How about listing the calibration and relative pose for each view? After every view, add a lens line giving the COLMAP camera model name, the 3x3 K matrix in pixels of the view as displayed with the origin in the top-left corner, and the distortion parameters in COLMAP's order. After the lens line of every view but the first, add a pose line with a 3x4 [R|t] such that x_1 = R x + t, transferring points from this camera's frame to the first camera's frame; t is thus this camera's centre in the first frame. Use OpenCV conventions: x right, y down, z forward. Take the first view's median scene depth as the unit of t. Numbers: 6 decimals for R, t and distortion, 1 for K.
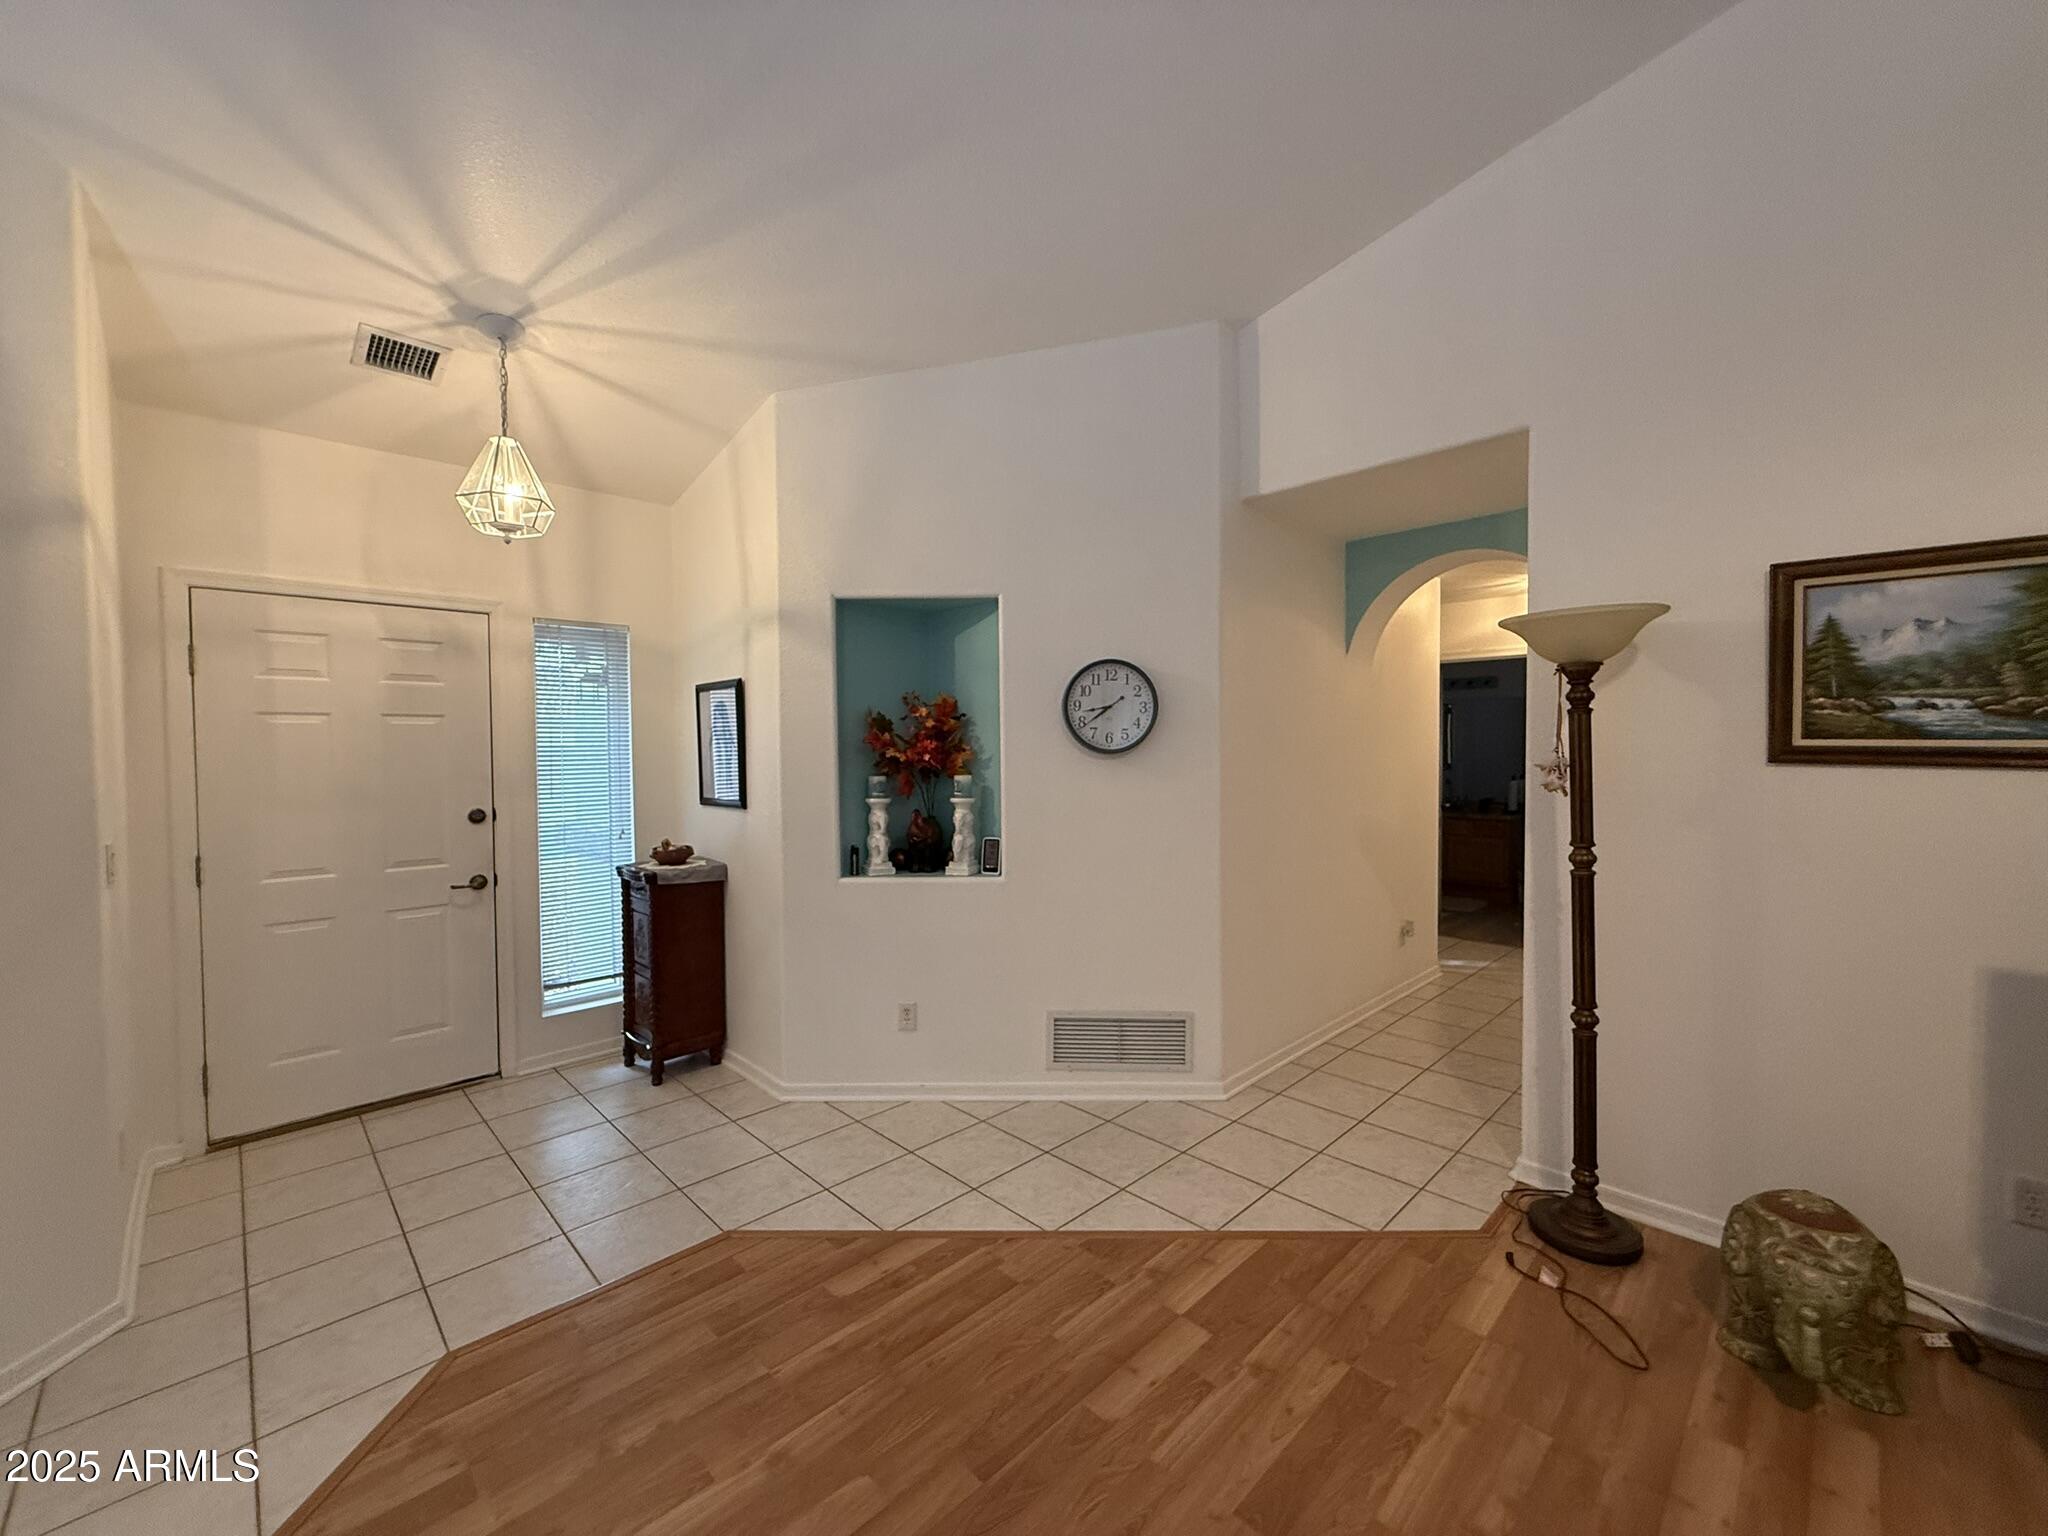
lens RADIAL K [[818.2, 0, 1013.6], [0, 818.2, 766.7], [0, 0, 1]] dist [0.001002, 0.000210]
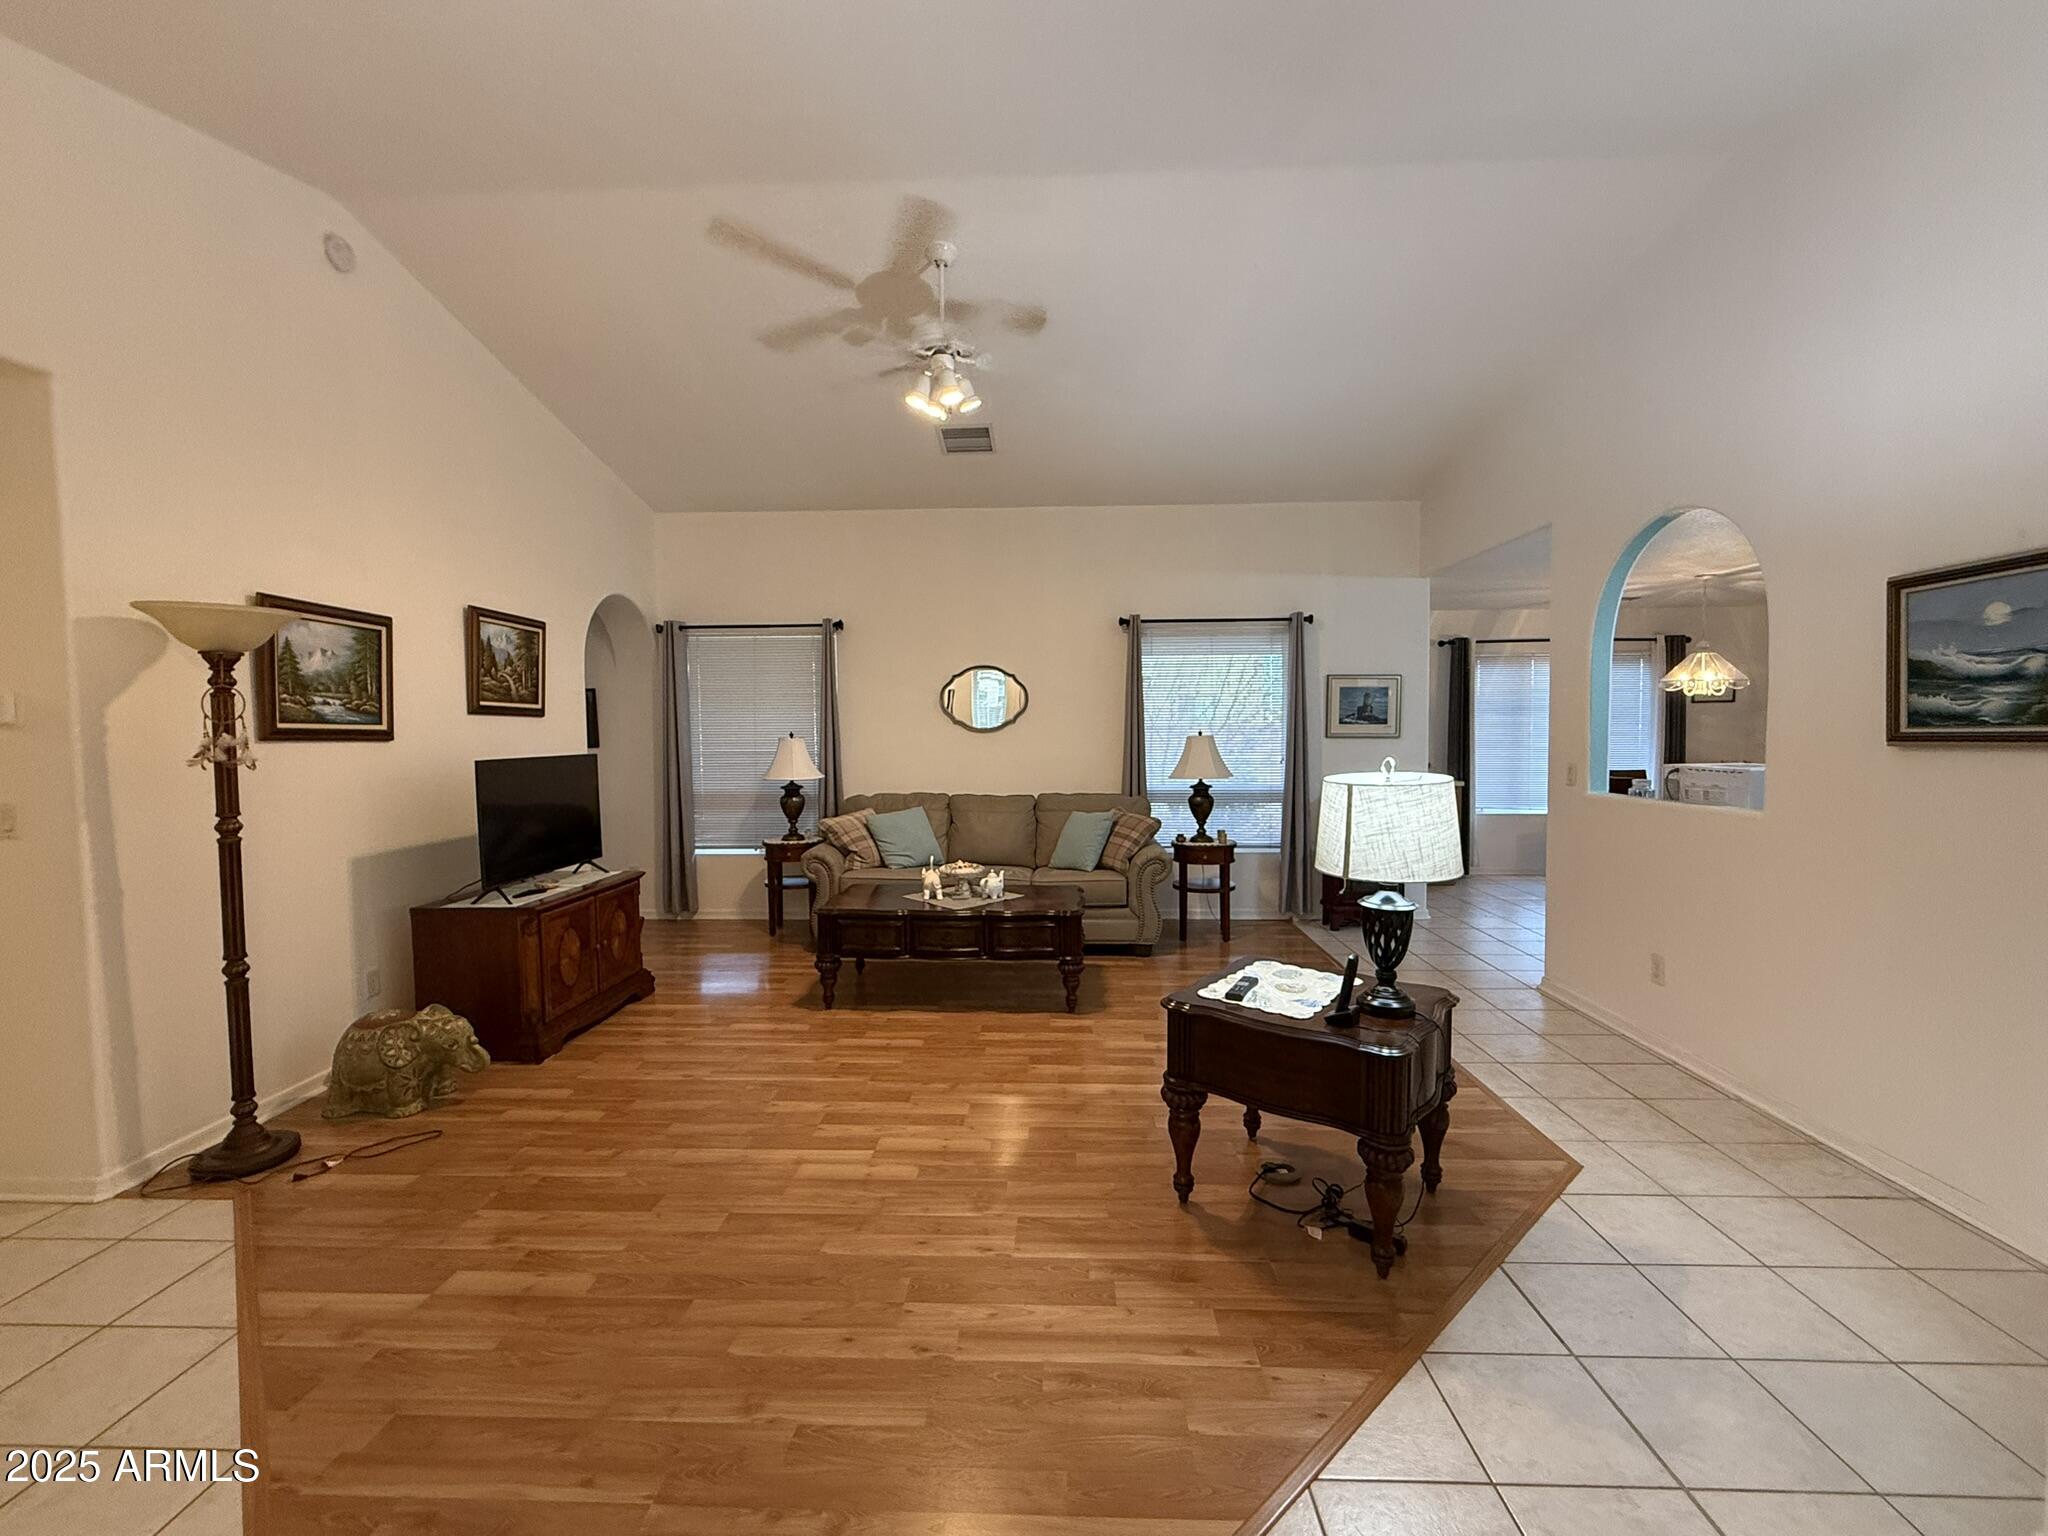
lens RADIAL K [[873.6, 0, 1022.7], [0, 873.6, 763.4], [0, 0, 1]] dist [-0.001339, 0.000989]
pose [[-0.684067, -0.016669, 0.729229, -0.923843], [0.033674, 0.997951, 0.054400, -0.003299], [-0.728641, 0.061770, -0.682104, 1.026752]]
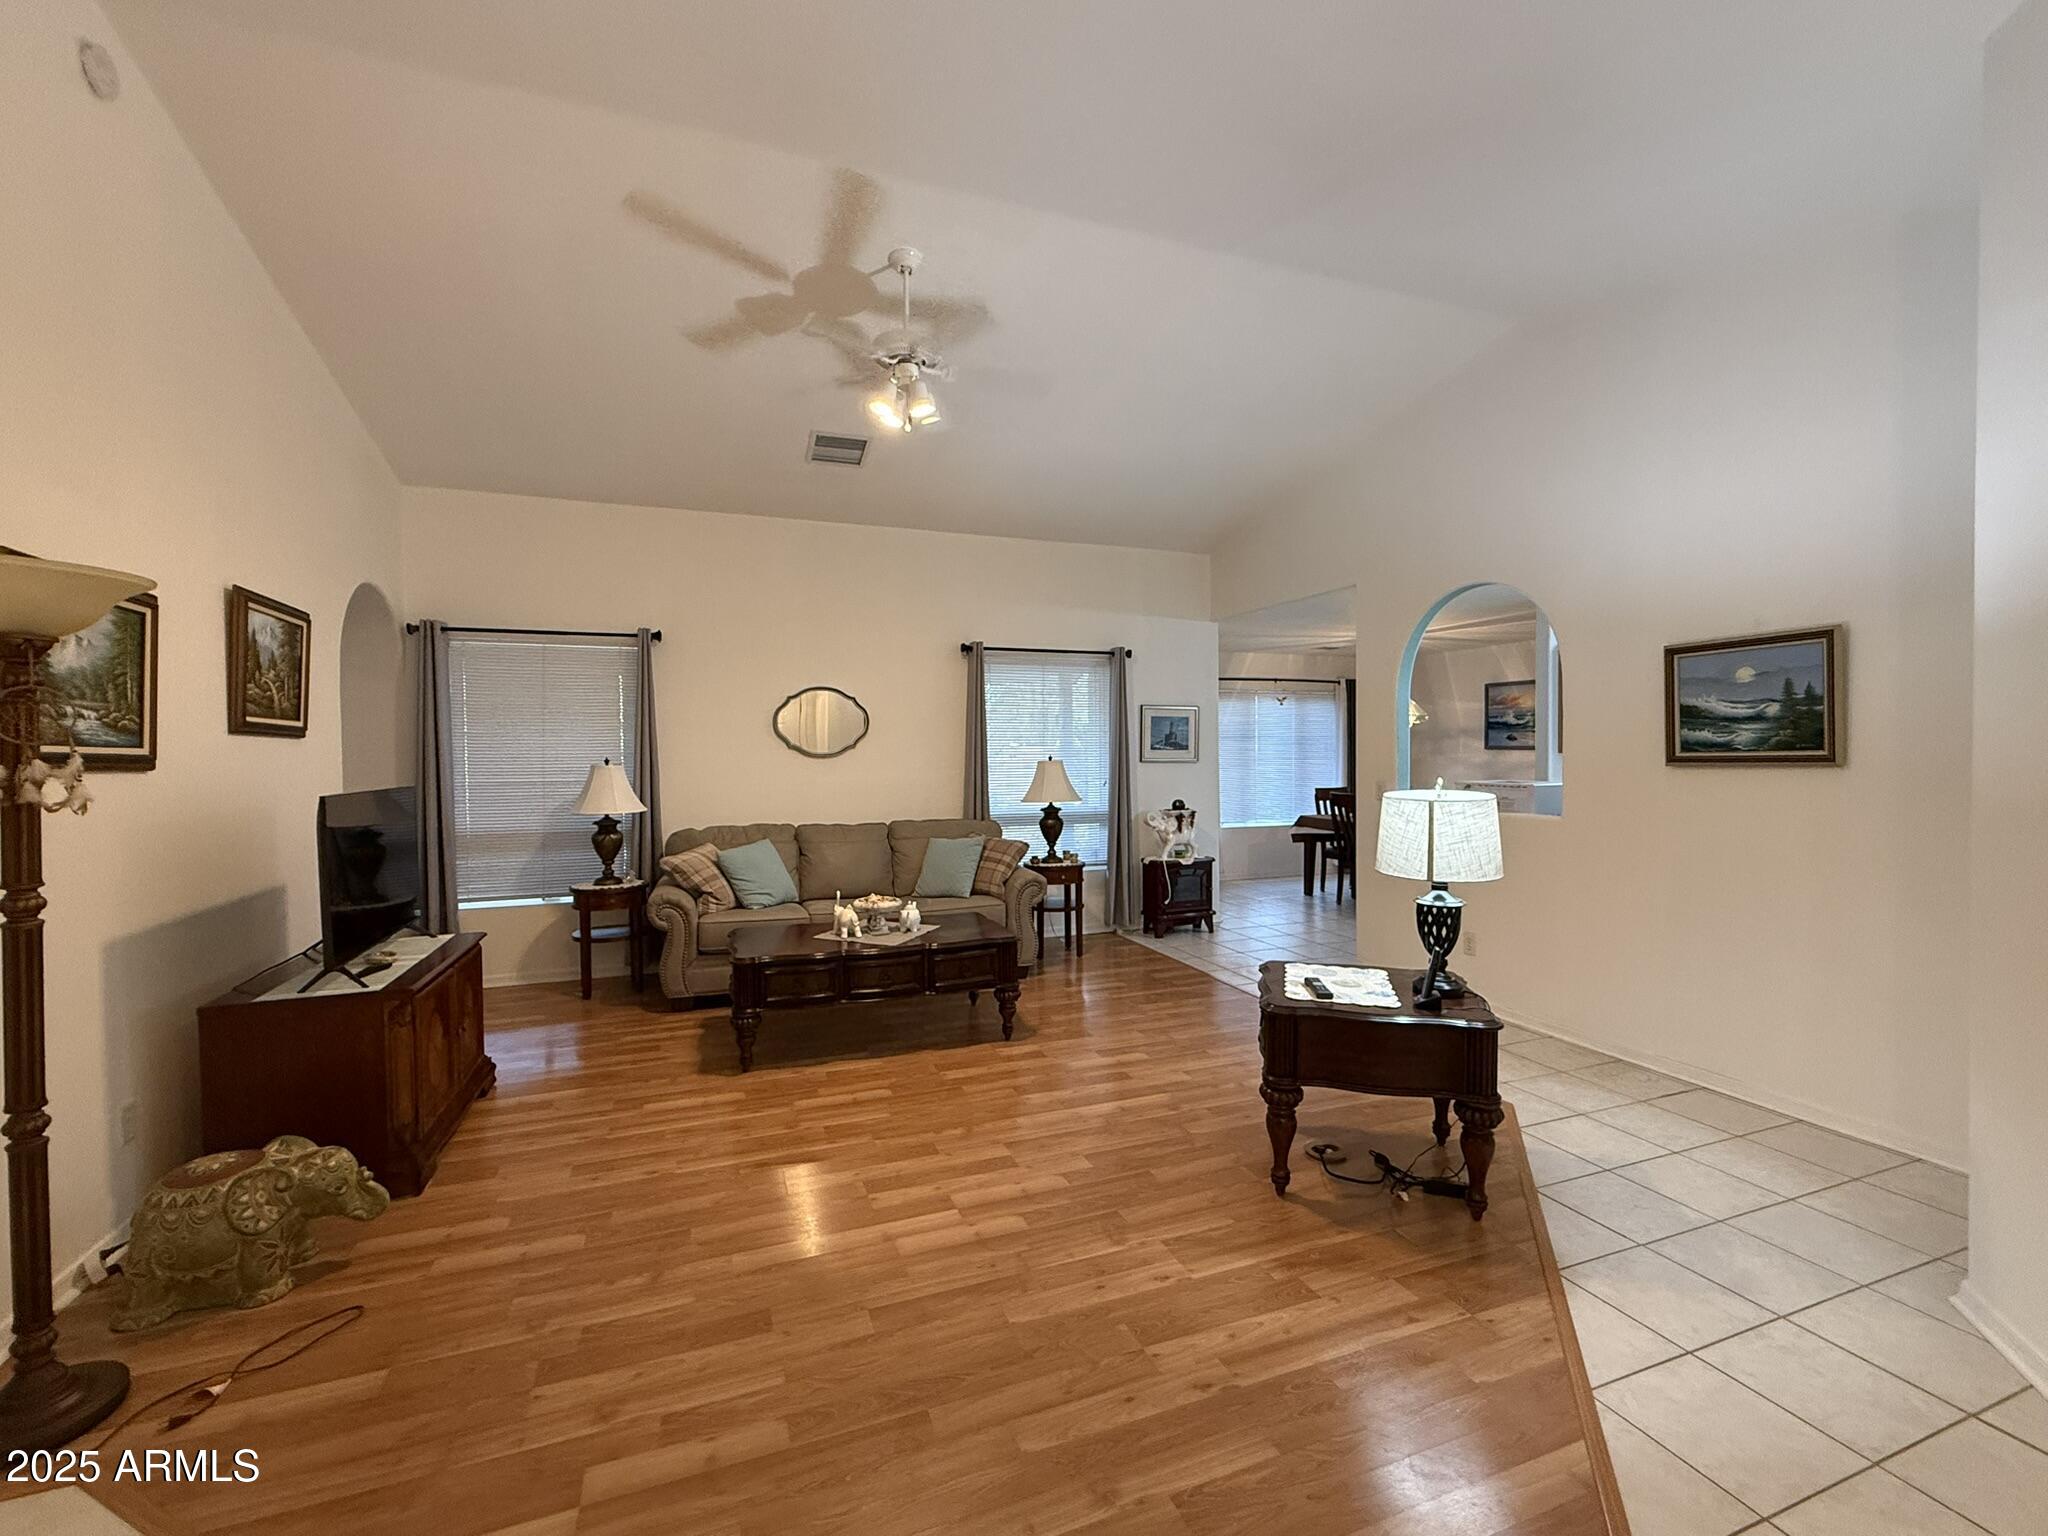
lens RADIAL K [[873.6, 0, 1024.7], [0, 873.6, 762.4], [0, 0, 1]] dist [-0.001339, 0.000989]
pose [[-0.915022, 0.008733, 0.403308, -0.433713], [0.025401, 0.999029, 0.035997, -0.019427], [-0.402603, 0.043182, -0.914356, 1.355588]]
